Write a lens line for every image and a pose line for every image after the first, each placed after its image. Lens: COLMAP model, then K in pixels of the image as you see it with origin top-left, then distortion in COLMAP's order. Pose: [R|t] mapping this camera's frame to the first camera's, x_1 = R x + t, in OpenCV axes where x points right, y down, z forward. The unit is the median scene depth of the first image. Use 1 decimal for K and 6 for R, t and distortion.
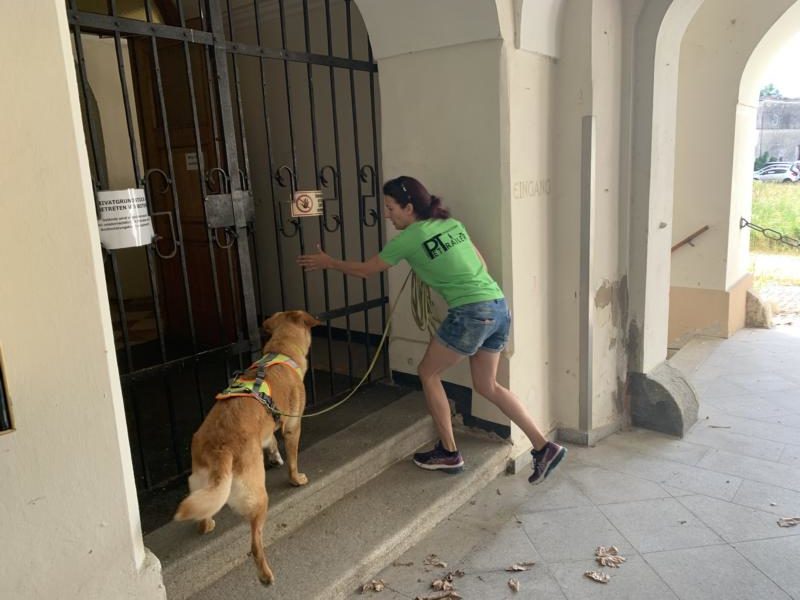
lens RADIAL K [[608.8, 0, 401.6], [0, 608.8, 293.5], [0, 0, 1]] dist [0.035696, -0.031904]
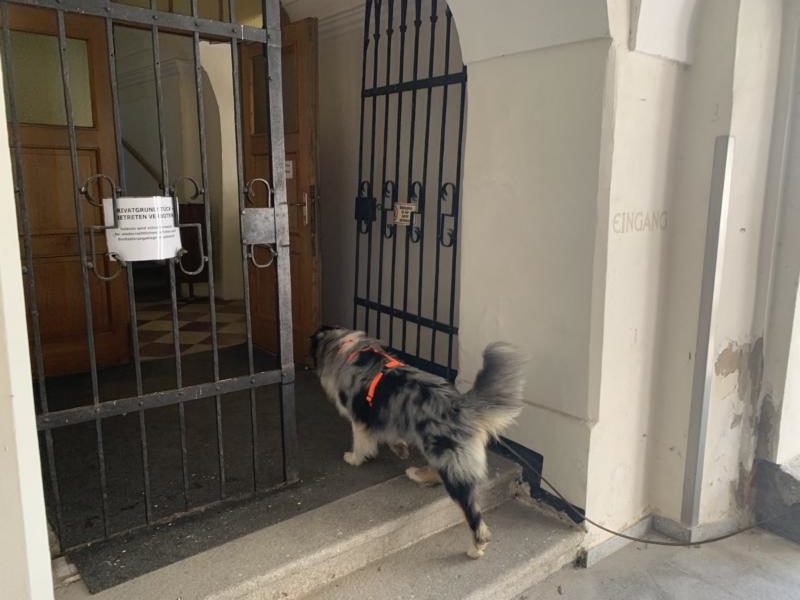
lens RADIAL K [[608.8, 0, 394.5], [0, 608.8, 292.7], [0, 0, 1]] dist [0.035696, -0.031904]
pose [[0.971271, 0.091874, -0.219529, 0.083820], [-0.096584, 0.995266, -0.010798, -0.037572], [0.217497, 0.031691, 0.975546, 0.135889]]
